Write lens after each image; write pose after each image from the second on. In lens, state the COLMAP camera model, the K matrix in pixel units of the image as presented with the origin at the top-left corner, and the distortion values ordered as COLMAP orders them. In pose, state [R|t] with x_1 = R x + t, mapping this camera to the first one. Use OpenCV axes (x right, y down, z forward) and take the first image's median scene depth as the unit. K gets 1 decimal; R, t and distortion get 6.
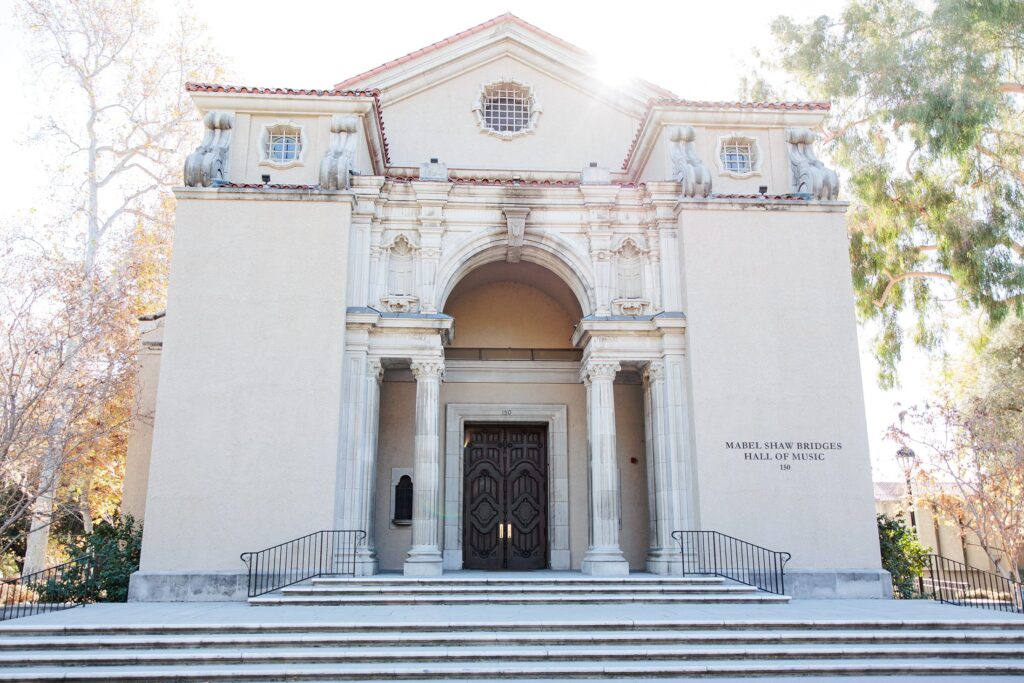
lens RADIAL K [[866.4, 0, 511.9], [0, 866.4, 373.3], [0, 0, 1]] dist [0.025656, -0.013035]
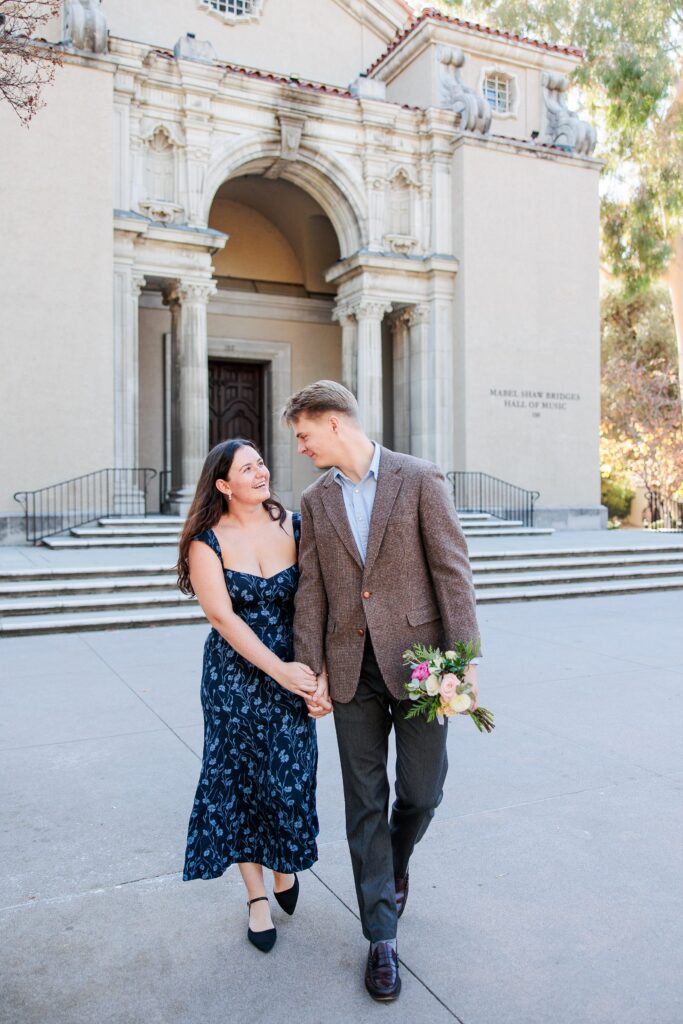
lens RADIAL K [[866.4, 0, 347.3], [0, 866.4, 533.1], [0, 0, 1]] dist [0.025656, -0.013035]
pose [[0.925878, -0.018833, 0.377353, -0.289543], [-0.072426, 0.971388, 0.226187, 0.021558], [-0.370815, -0.236752, 0.898023, 0.072509]]
